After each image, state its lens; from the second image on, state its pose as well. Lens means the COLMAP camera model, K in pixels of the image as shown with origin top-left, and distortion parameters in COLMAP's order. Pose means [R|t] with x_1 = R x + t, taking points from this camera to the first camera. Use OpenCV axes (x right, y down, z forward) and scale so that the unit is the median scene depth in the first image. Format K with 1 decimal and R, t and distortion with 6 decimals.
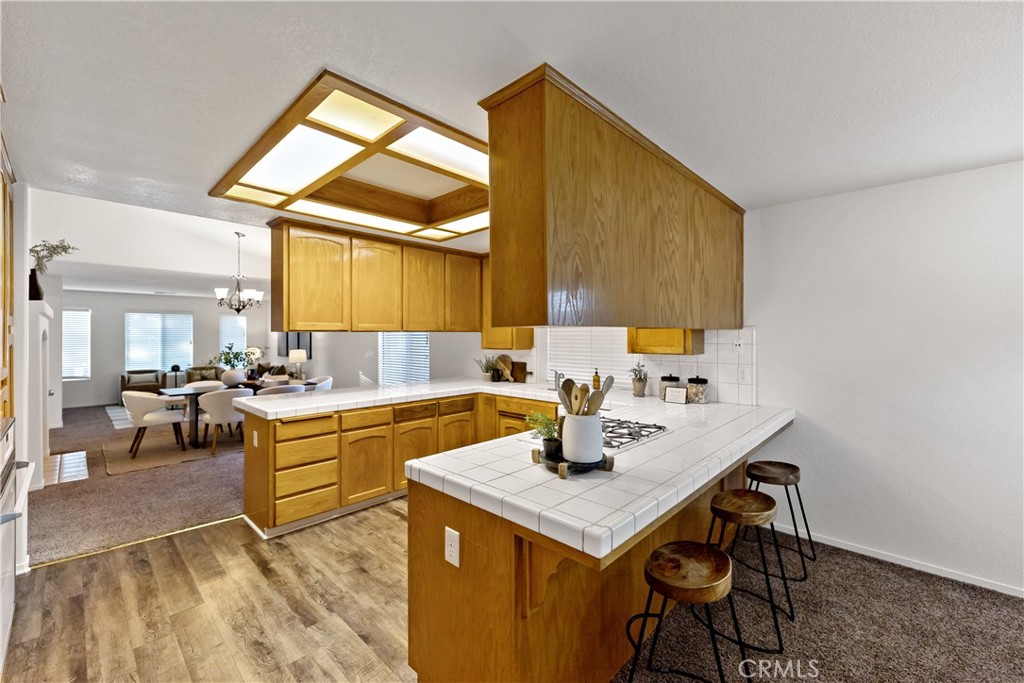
lens RADIAL K [[417.7, 0, 509.5], [0, 417.7, 338.1], [0, 0, 1]] dist [0.000486, 0.000032]
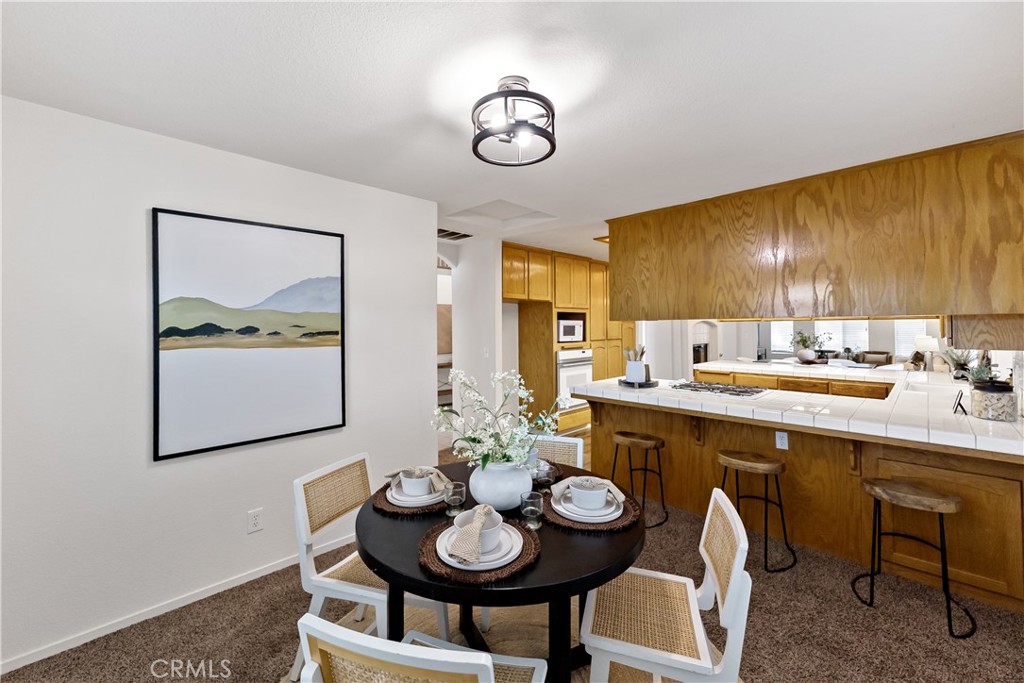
lens RADIAL K [[417.6, 0, 511.1], [0, 417.6, 343.9], [0, 0, 1]] dist [0.001760, 0.000133]
pose [[-0.017562, 0.046463, -0.998766, 0.988602], [0.001415, 0.998920, 0.046445, -0.003546], [0.999845, -0.000598, -0.017608, 0.167922]]
